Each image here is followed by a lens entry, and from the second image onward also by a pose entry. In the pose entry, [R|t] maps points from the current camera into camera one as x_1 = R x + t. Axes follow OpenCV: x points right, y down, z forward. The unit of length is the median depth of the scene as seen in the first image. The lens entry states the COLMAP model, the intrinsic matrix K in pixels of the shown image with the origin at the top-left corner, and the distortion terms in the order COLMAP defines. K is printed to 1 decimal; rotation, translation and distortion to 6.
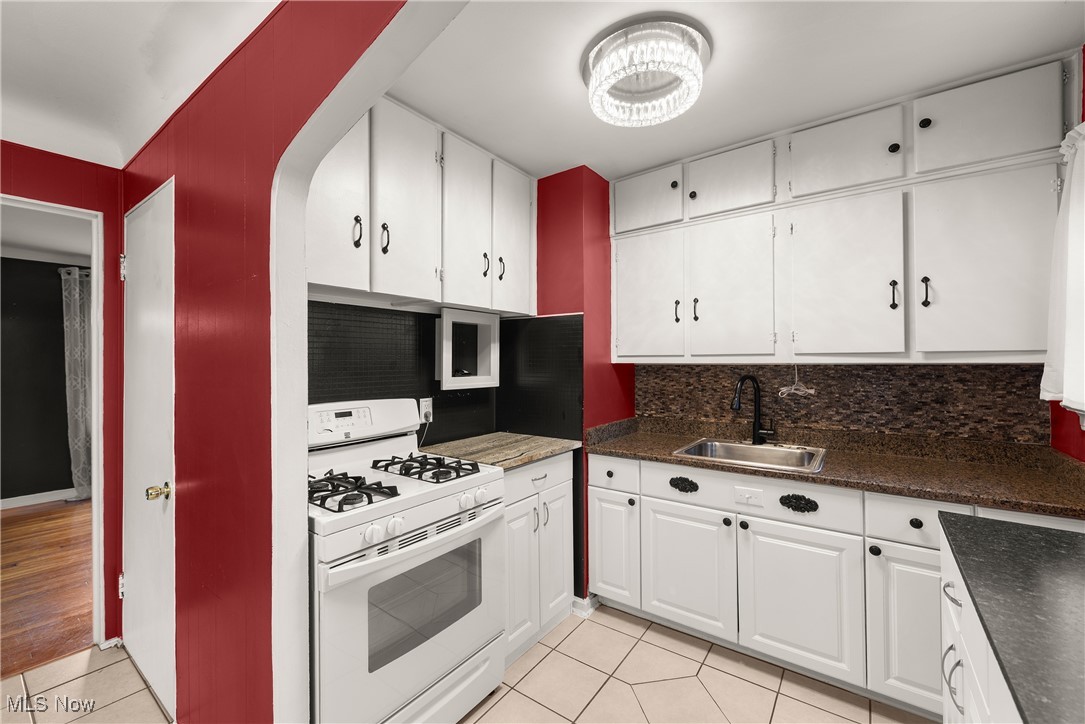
lens RADIAL K [[440.8, 0, 542.5], [0, 440.8, 362.0], [0, 0, 1]] dist [0.000100, -0.000018]
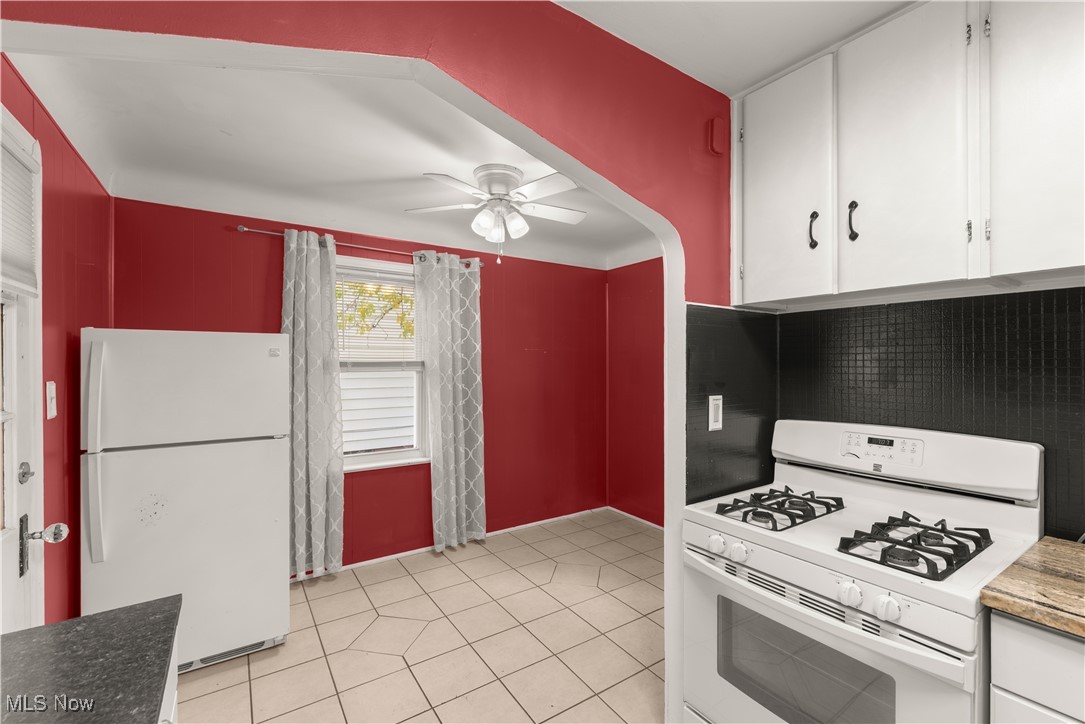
lens RADIAL K [[460.4, 0, 542.5], [0, 460.4, 362.0], [0, 0, 1]] dist [-0.000510, -0.000049]
pose [[-0.339695, -0.004937, -0.940523, 0.618677], [0.000280, 0.999986, -0.005350, -0.025796], [0.940536, -0.002080, -0.339688, 0.781465]]
